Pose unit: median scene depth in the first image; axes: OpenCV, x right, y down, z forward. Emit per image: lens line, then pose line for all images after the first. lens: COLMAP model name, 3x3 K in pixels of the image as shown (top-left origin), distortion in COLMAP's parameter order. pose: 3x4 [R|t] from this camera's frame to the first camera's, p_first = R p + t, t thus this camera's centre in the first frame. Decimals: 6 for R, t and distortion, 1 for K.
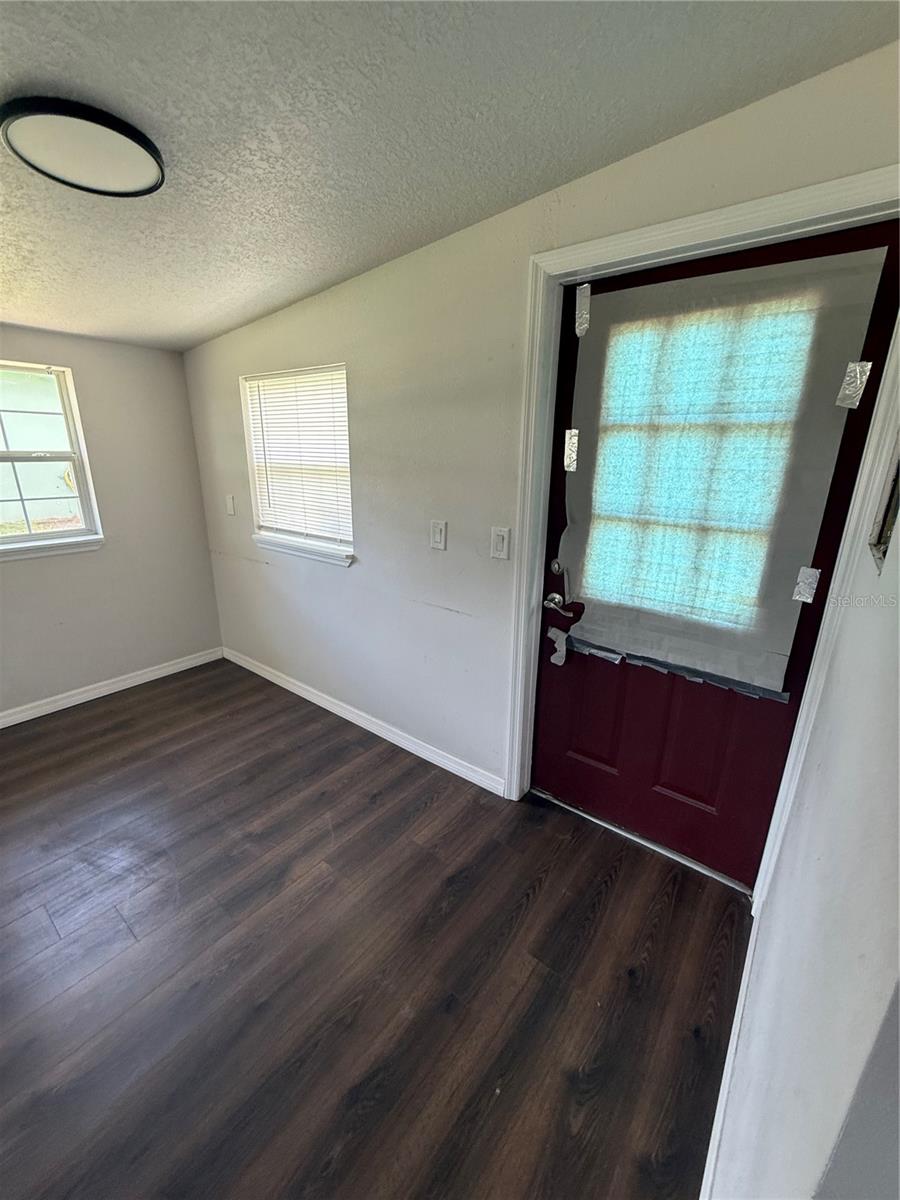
lens RADIAL K [[478.4, 0, 449.9], [0, 478.4, 597.4], [0, 0, 1]] dist [-0.001917, 0.000772]
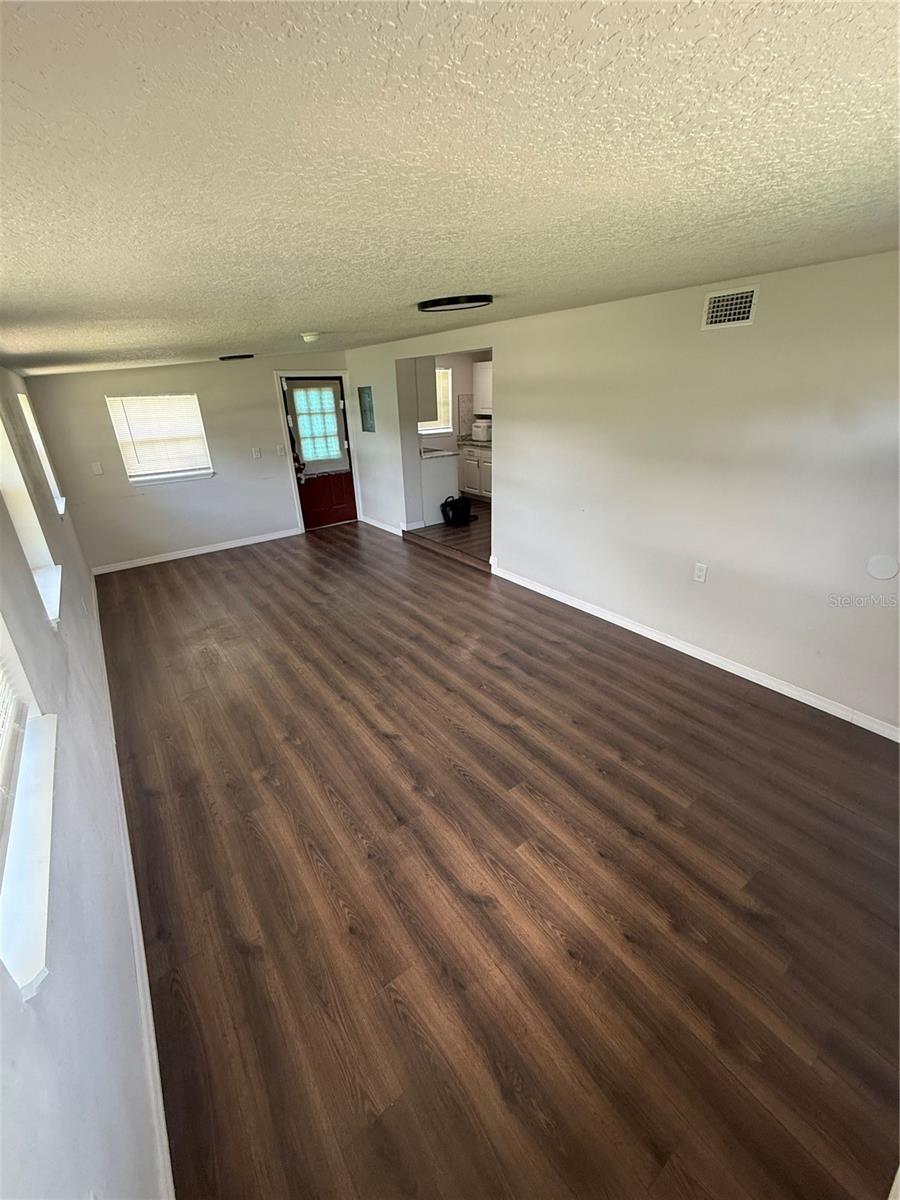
lens RADIAL K [[478.4, 0, 445.3], [0, 478.4, 596.6], [0, 0, 1]] dist [-0.001917, 0.000772]
pose [[0.278052, -0.404281, 0.871346, -2.976035], [0.310072, 0.896333, 0.316928, 0.100288], [-0.909144, 0.182058, 0.374583, -1.142019]]
